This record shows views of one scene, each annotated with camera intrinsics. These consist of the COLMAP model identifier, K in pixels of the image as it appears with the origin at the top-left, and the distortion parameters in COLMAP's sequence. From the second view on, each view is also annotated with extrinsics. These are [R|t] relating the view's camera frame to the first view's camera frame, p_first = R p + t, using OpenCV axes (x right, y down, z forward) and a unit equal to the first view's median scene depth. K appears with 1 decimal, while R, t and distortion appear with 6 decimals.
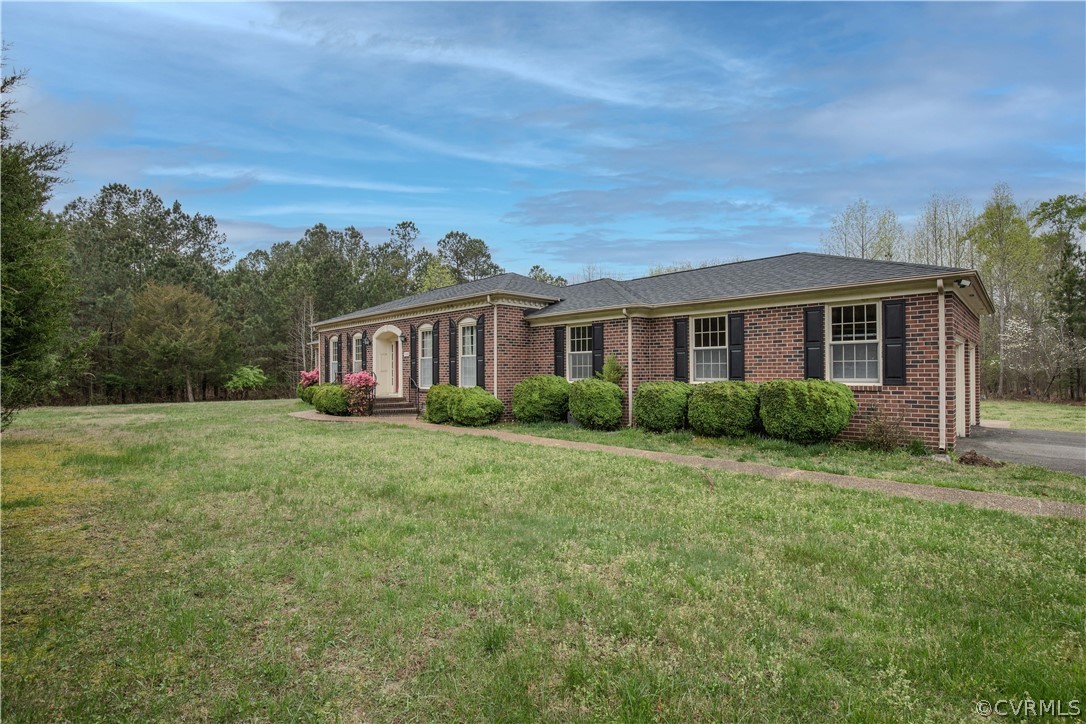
lens RADIAL K [[505.7, 0, 538.2], [0, 505.7, 368.9], [0, 0, 1]] dist [-0.016321, 0.000506]
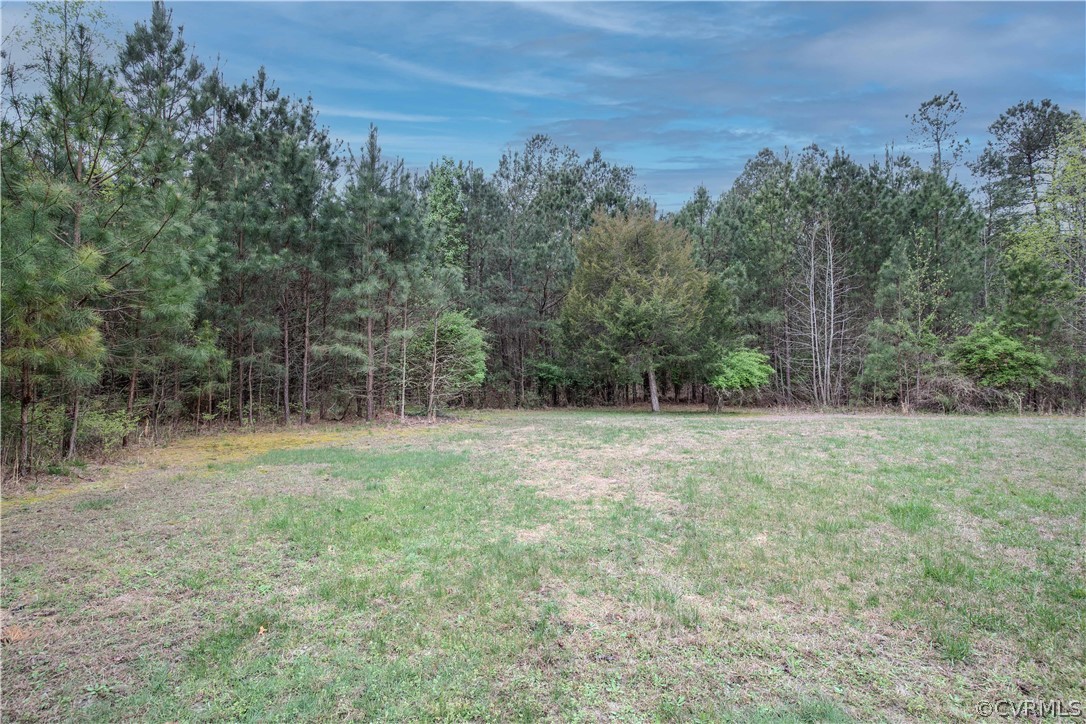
lens RADIAL K [[505.7, 0, 543.5], [0, 505.7, 362.7], [0, 0, 1]] dist [-0.016321, 0.000506]
pose [[0.788628, -0.001057, -0.614869, -0.800650], [0.004442, 0.999982, 0.003978, 0.014084], [0.614854, -0.005868, 0.788619, 0.845017]]
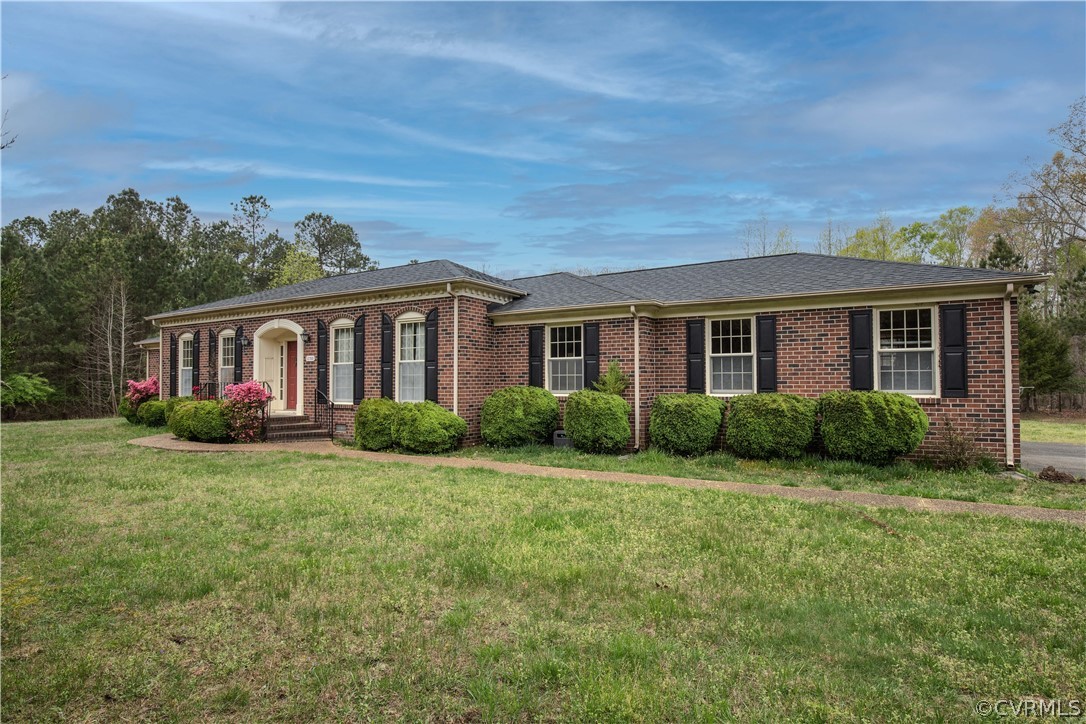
lens RADIAL K [[550.9, 0, 536.1], [0, 550.9, 370.4], [0, 0, 1]] dist [-0.018909, 0.002047]
pose [[0.964915, 0.008635, 0.262420, -0.166330], [-0.003999, 0.999826, -0.018197, 0.002483], [-0.262532, 0.016509, 0.964782, 0.135102]]
